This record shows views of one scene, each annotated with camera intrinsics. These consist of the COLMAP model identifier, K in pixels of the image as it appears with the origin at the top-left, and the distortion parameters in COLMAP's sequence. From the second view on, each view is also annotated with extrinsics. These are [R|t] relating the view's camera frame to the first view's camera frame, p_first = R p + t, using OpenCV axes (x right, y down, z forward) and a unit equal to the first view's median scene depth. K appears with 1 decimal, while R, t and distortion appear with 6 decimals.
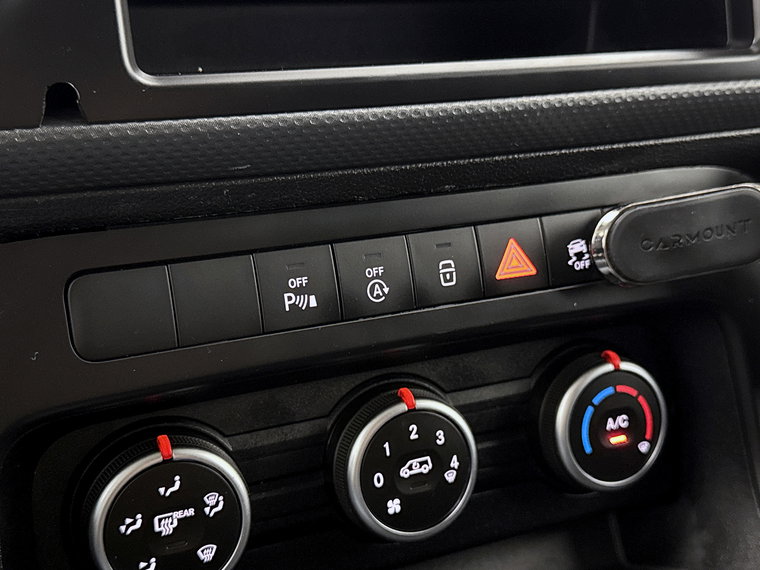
lens RADIAL K [[946.3, 0, 376.7], [0, 946.3, 288.7], [0, 0, 1]] dist [0.133542, 0.000000]
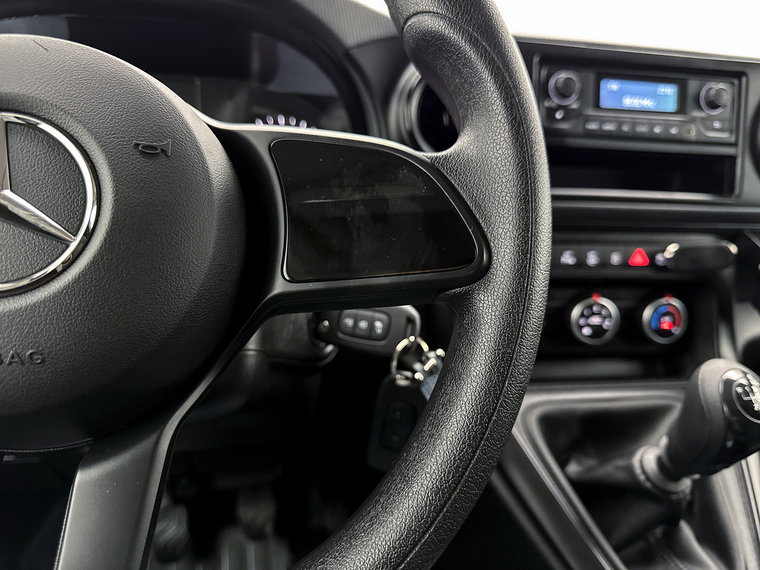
lens RADIAL K [[571.8, 0, 376.6], [0, 571.8, 289.9], [0, 0, 1]] dist [-0.037583, -0.011043]
pose [[0.958198, 0.139065, -0.250034, -0.191908], [-0.139905, 0.990059, 0.014502, 0.164634], [0.249565, 0.021085, 0.968128, -0.971298]]
